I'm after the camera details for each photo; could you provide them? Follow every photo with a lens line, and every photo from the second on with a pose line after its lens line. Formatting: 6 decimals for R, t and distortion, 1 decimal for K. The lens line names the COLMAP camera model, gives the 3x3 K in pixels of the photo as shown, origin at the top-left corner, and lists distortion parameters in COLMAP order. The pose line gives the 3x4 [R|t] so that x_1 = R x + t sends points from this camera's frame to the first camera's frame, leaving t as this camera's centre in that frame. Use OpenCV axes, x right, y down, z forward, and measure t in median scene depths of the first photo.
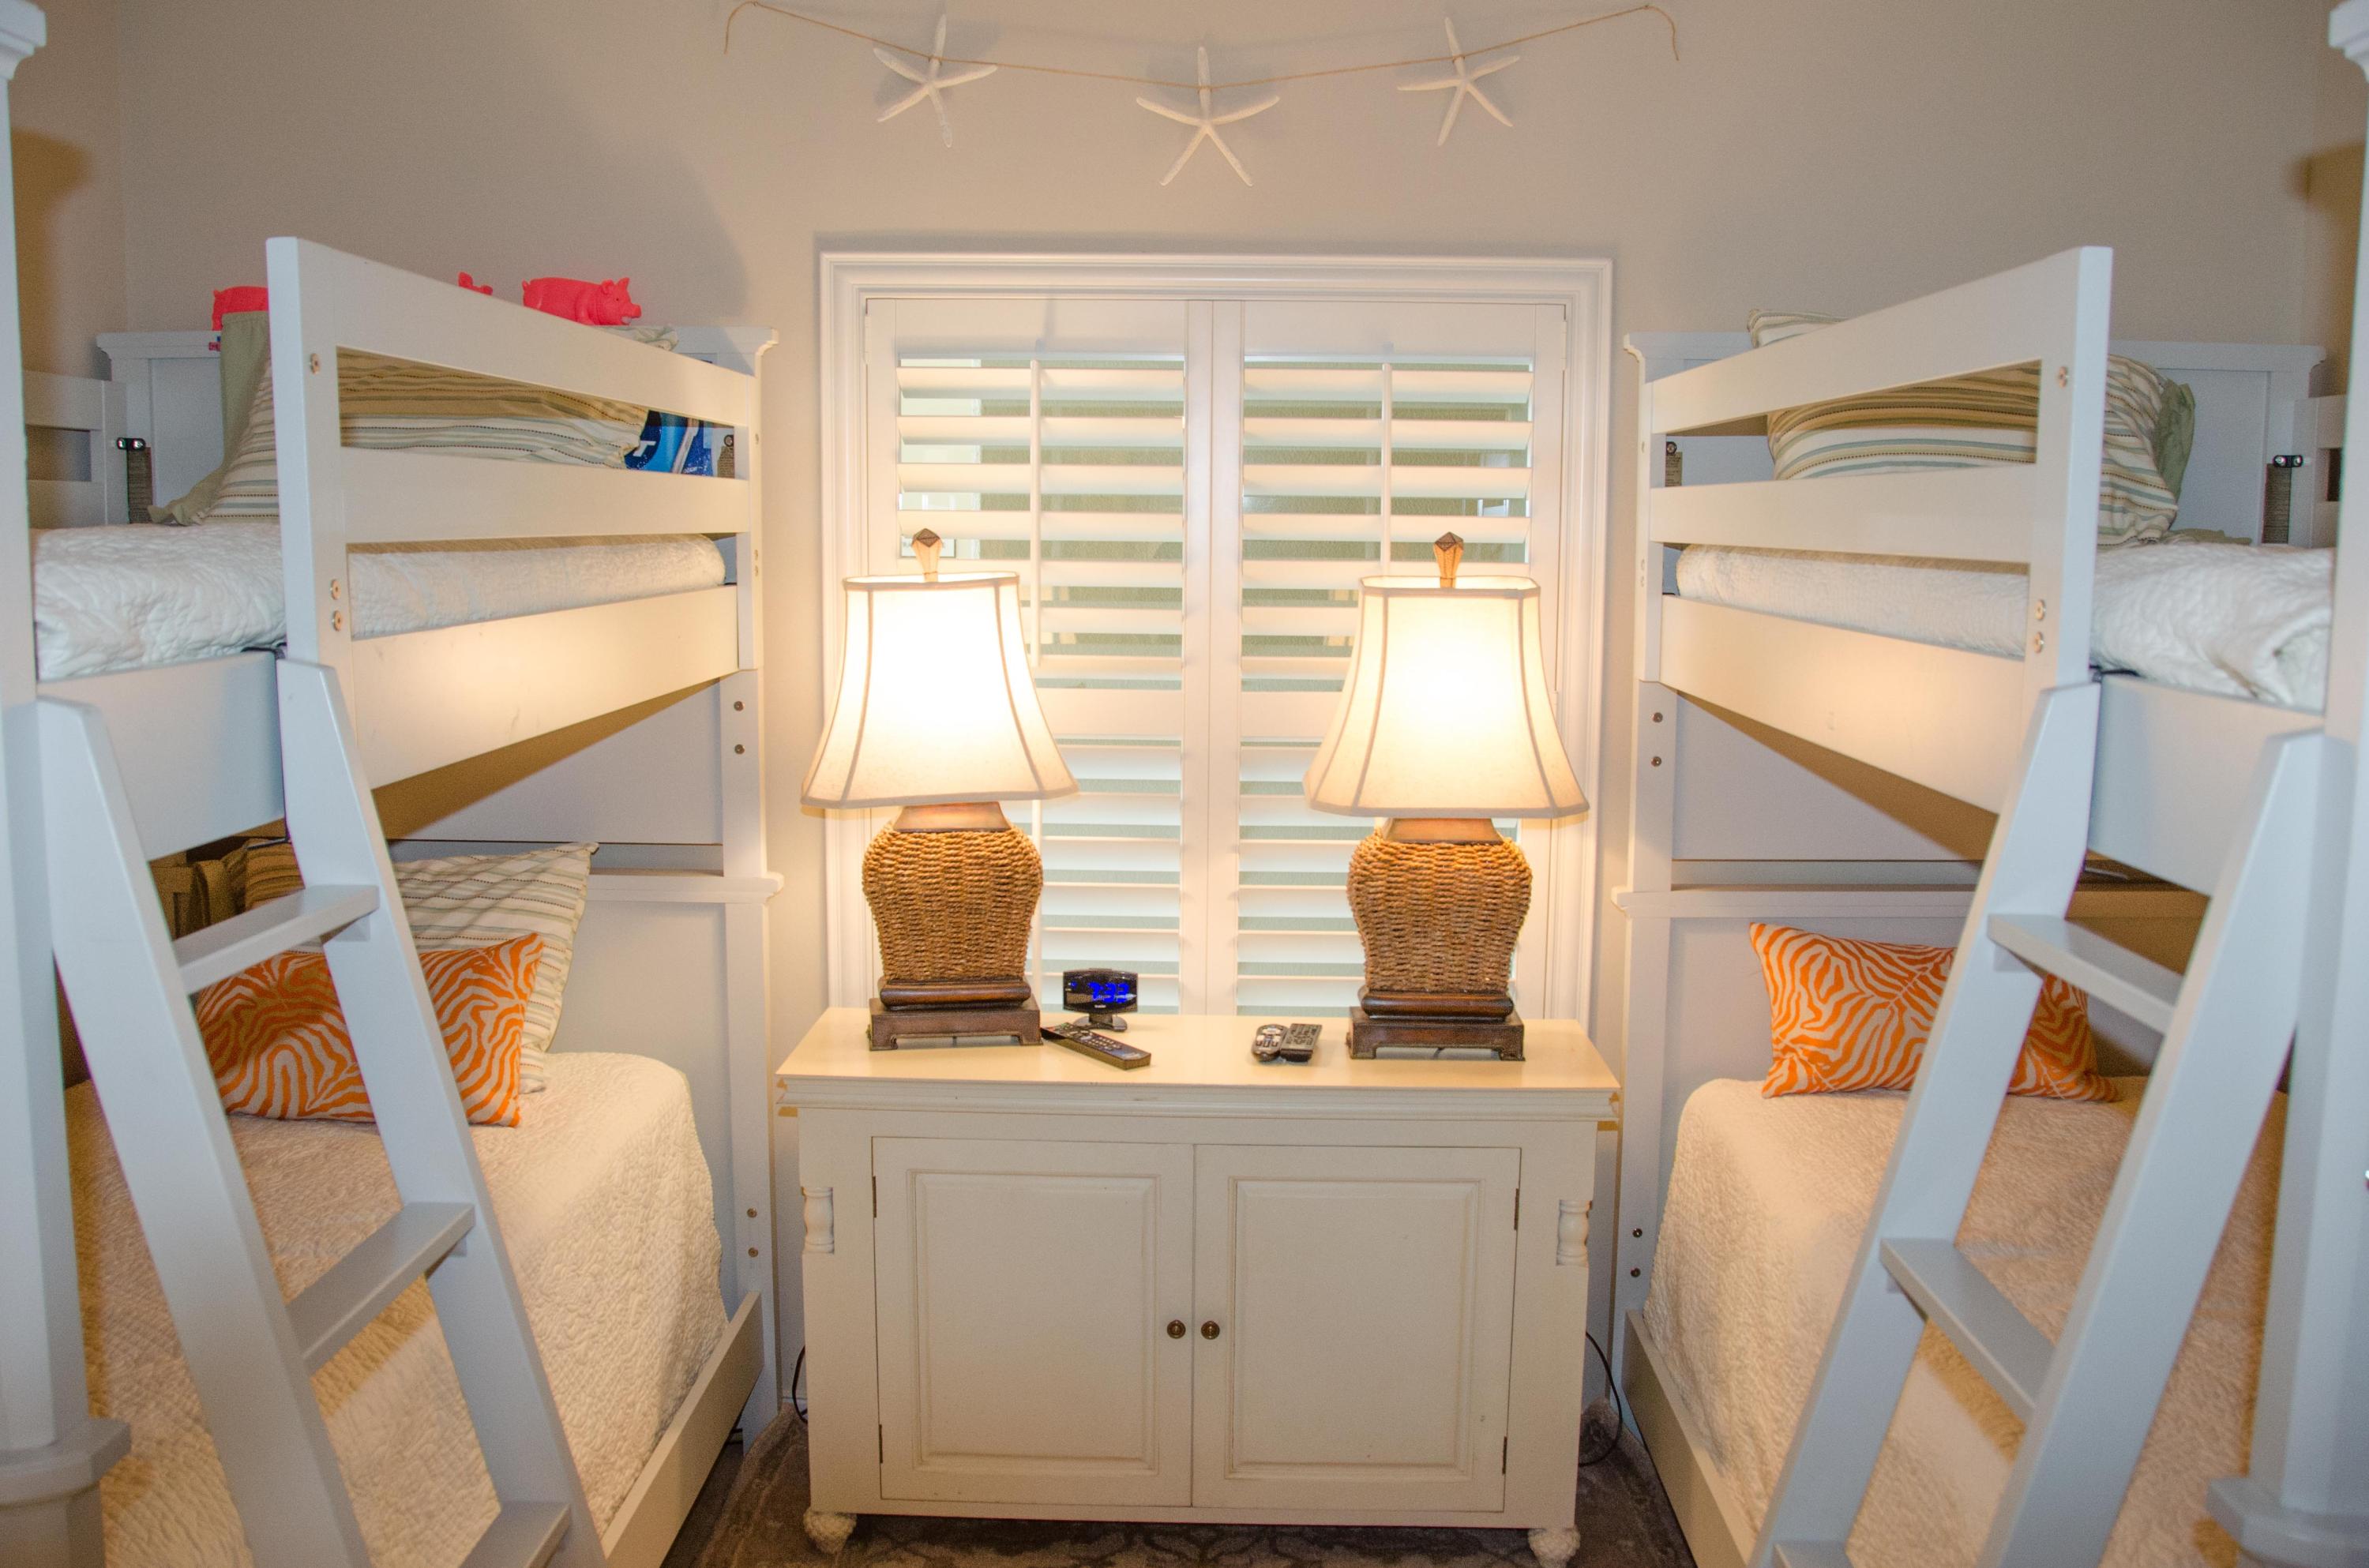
lens RADIAL K [[1936.1, 0, 1184.5], [0, 1936.1, 784.0], [0, 0, 1]] dist [-0.163833, 0.106796]
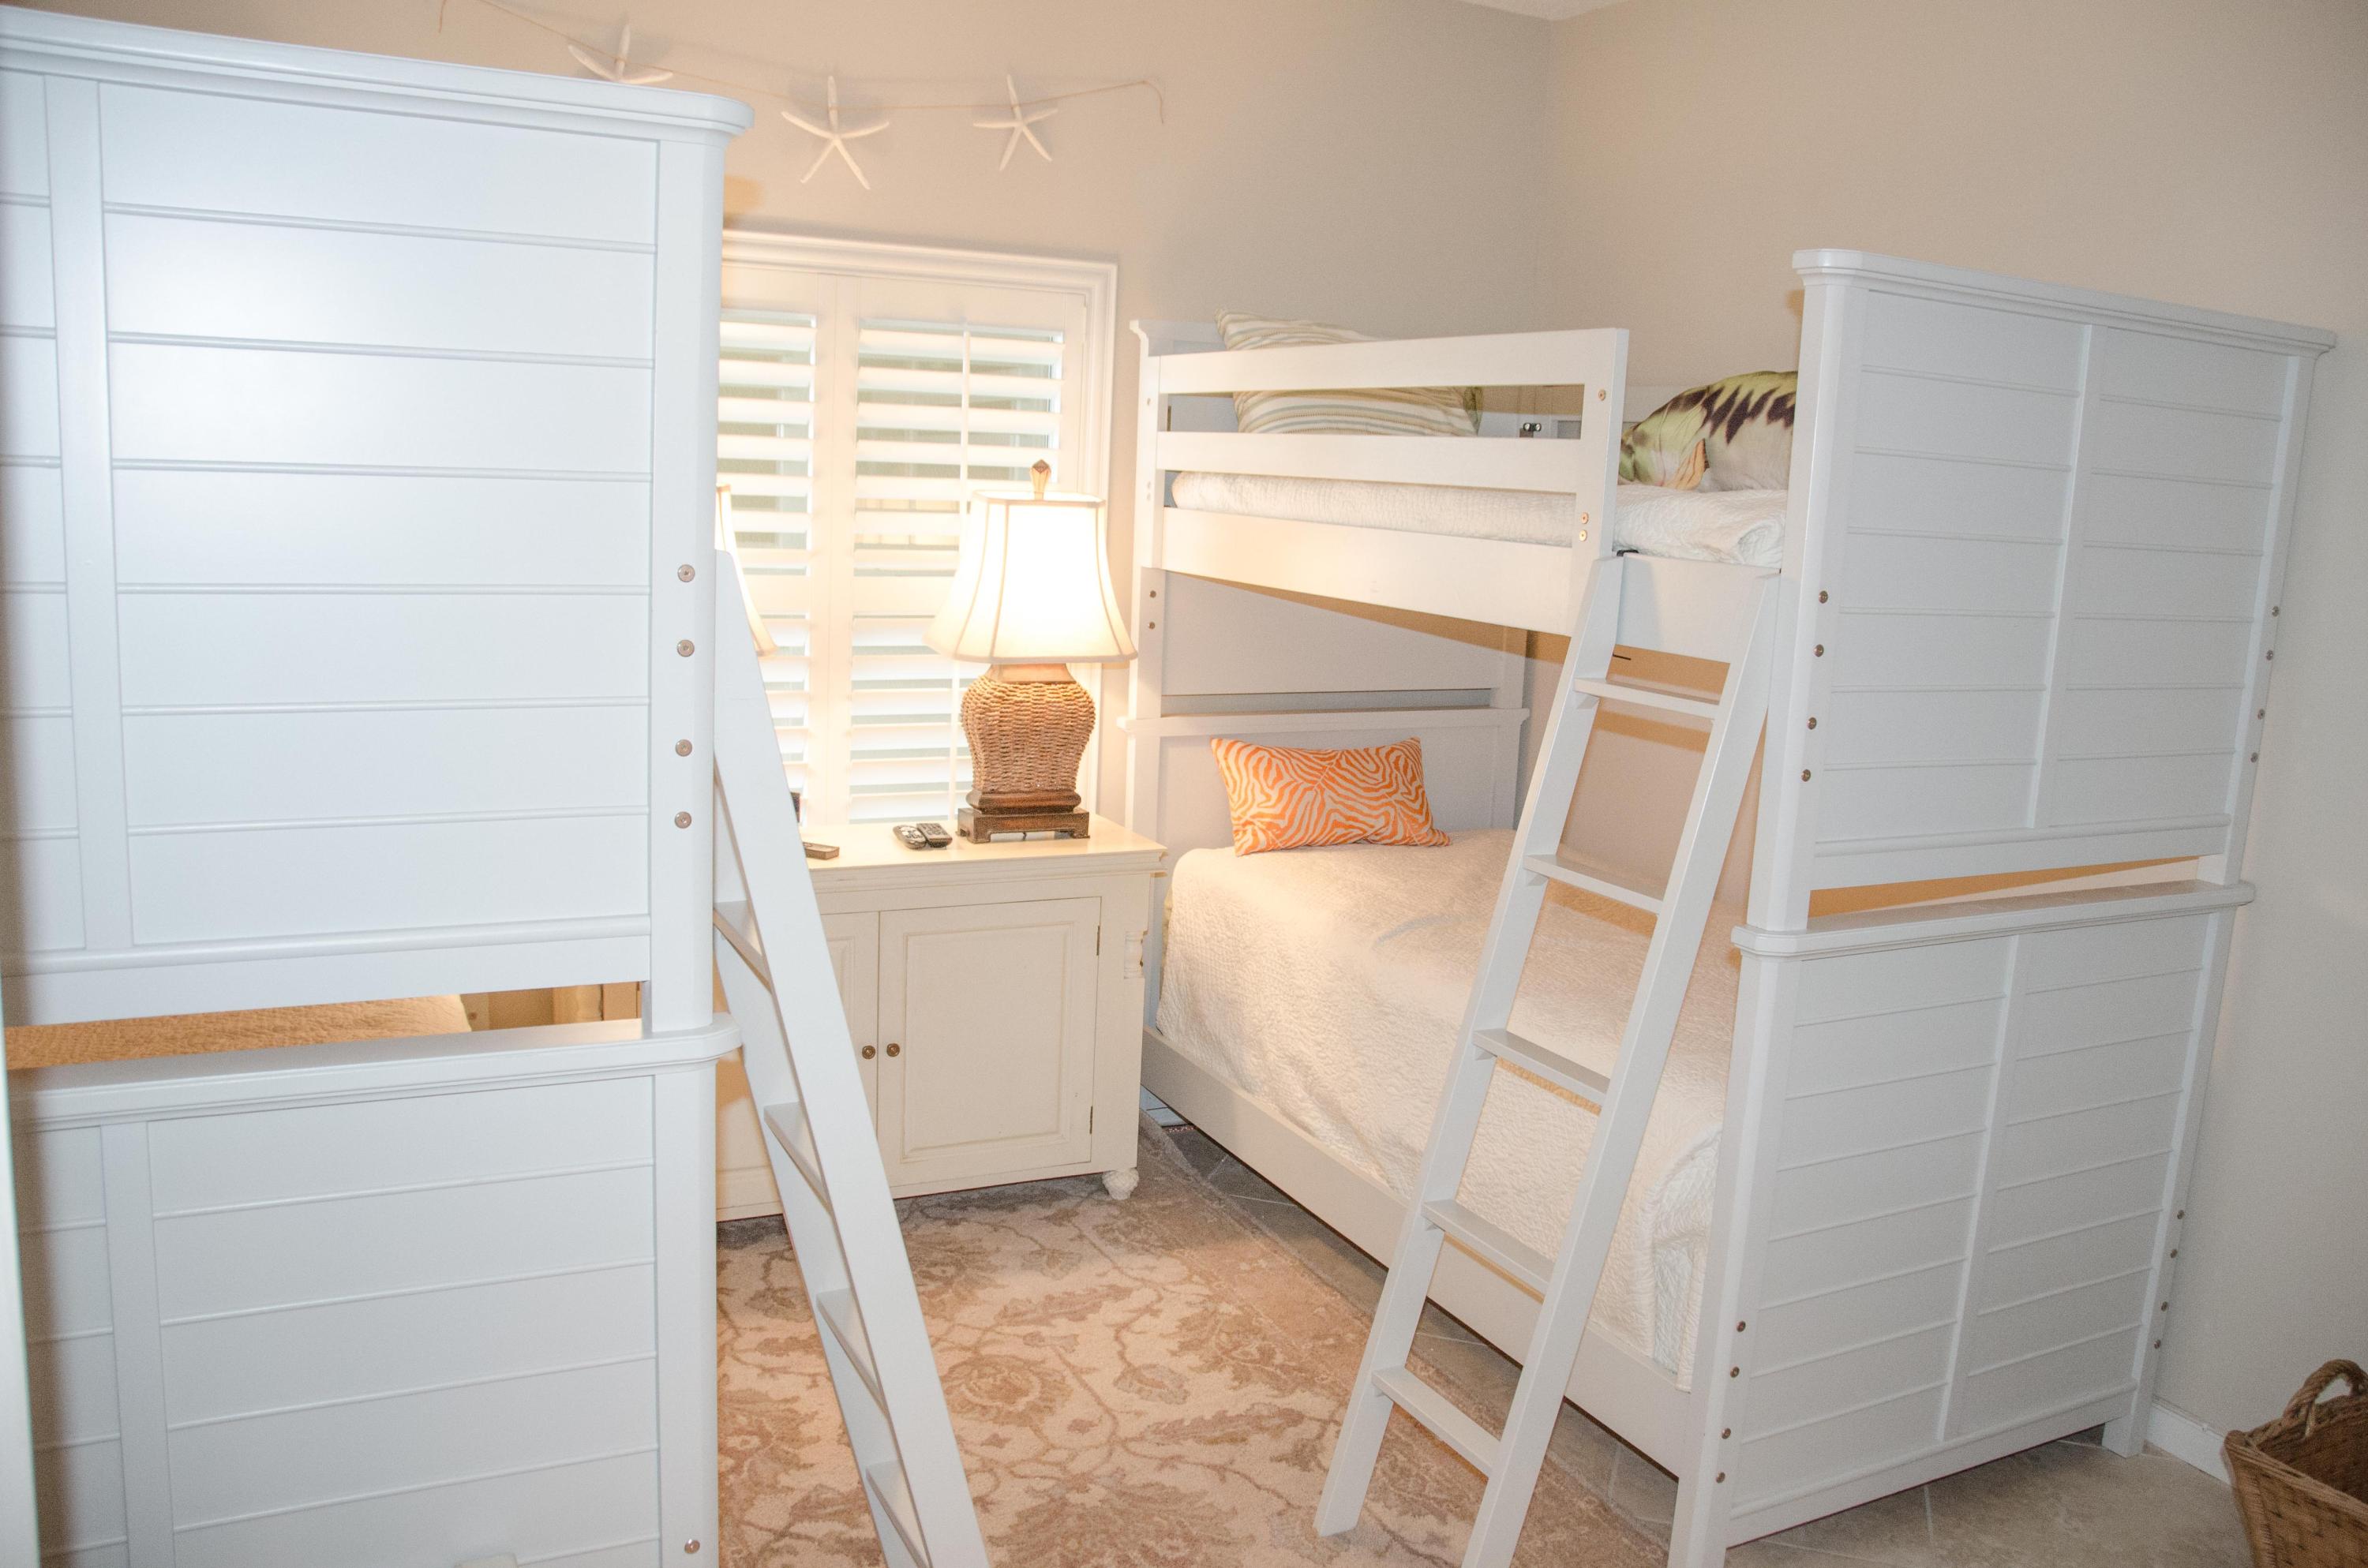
lens RADIAL K [[1846.1, 0, 1184.0], [0, 1846.1, 784.0], [0, 0, 1]] dist [-0.139404, 0.077957]
pose [[0.883929, -0.047627, 0.465189, -0.384994], [0.024703, 0.998167, 0.055254, 0.031378], [-0.466968, -0.037349, 0.883485, -0.223410]]
